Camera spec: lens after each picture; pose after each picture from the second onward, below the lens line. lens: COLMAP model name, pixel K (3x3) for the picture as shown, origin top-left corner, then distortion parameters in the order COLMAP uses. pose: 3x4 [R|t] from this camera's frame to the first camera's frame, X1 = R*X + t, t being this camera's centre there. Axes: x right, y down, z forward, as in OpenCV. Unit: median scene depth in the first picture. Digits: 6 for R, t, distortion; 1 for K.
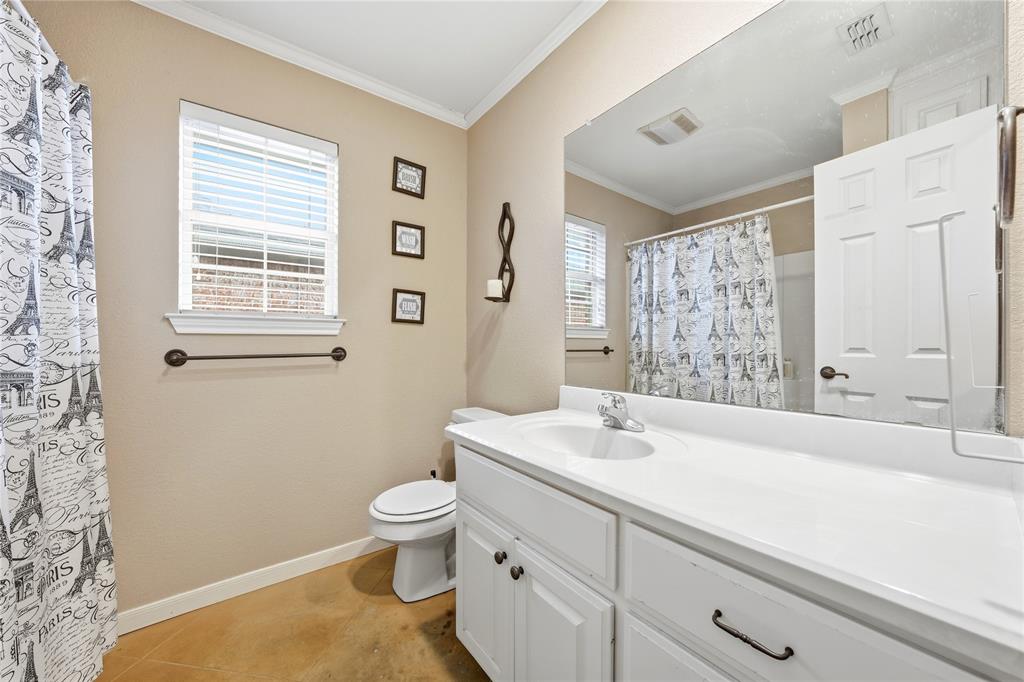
lens RADIAL K [[364.5, 0, 508.6], [0, 364.5, 347.5], [0, 0, 1]] dist [-0.014543, 0.000155]
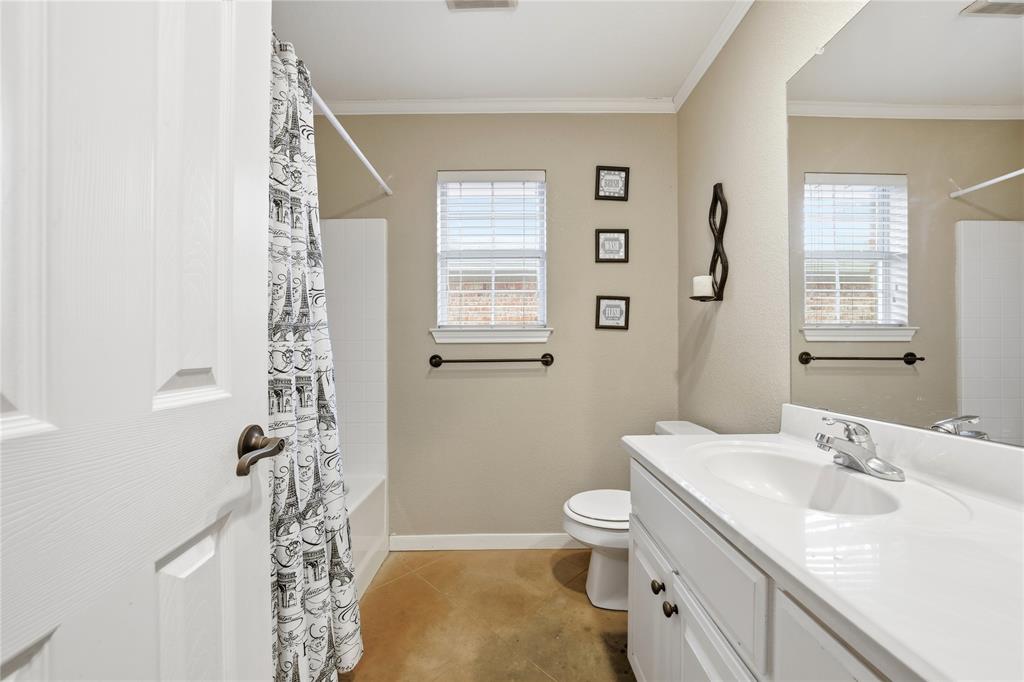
lens RADIAL K [[373.2, 0, 514.1], [0, 373.2, 351.7], [0, 0, 1]] dist [-0.013835, 0.000047]
pose [[0.809140, -0.000223, -0.587616, 0.118617], [-0.002063, 0.999993, -0.003220, -0.002172], [0.587613, 0.003818, 0.809133, 0.022207]]
